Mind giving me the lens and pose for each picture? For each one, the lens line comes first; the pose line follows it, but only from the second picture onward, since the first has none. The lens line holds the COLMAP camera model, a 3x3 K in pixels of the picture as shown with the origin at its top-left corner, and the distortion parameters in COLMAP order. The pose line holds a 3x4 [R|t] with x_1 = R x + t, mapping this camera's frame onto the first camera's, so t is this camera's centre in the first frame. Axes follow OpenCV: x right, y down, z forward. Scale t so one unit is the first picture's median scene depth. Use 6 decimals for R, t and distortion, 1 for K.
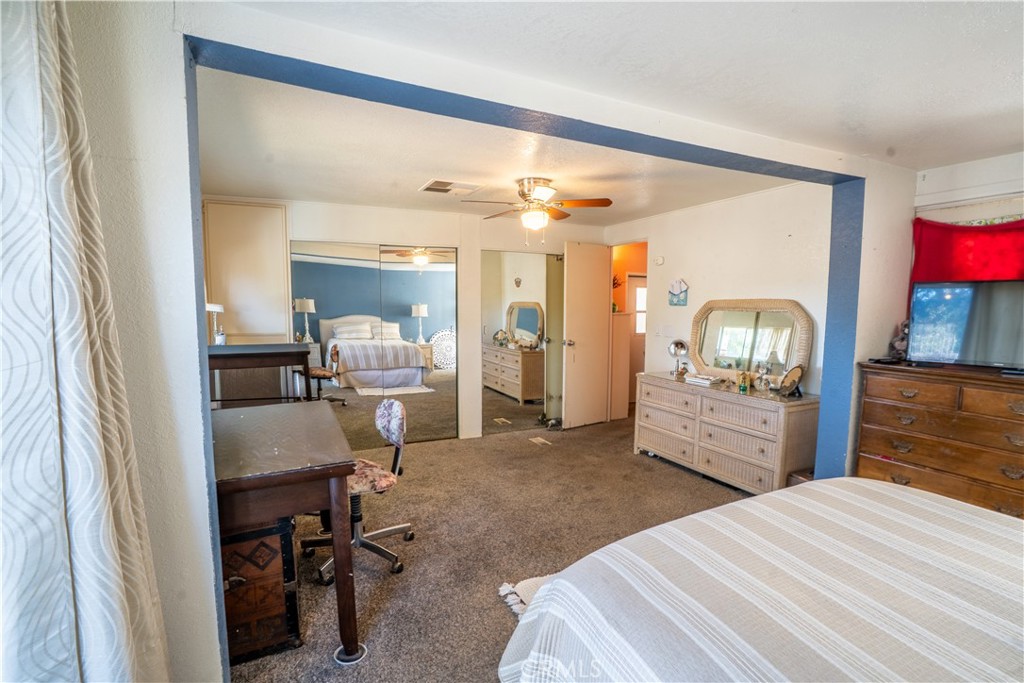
lens RADIAL K [[476.0, 0, 517.8], [0, 476.0, 350.0], [0, 0, 1]] dist [-0.069186, 0.025388]
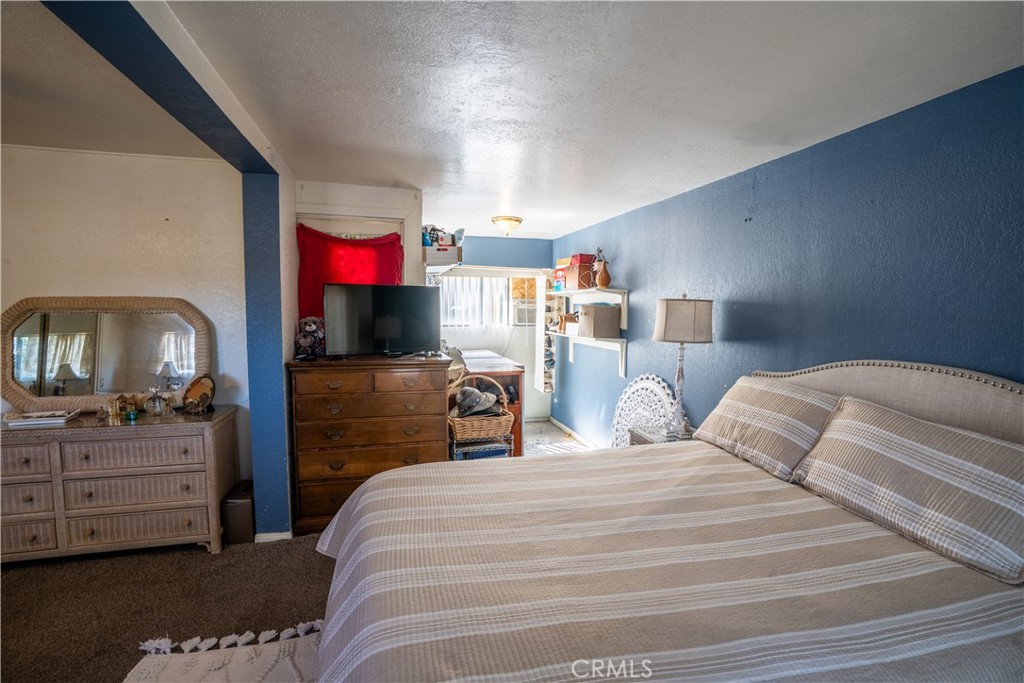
lens RADIAL K [[476.0, 0, 517.8], [0, 476.0, 350.0], [0, 0, 1]] dist [-0.069186, 0.025388]
pose [[0.181749, -0.089950, 0.979222, -0.125608], [0.087600, 0.993329, 0.074987, -0.027500], [-0.979435, 0.072151, 0.188416, 0.281786]]
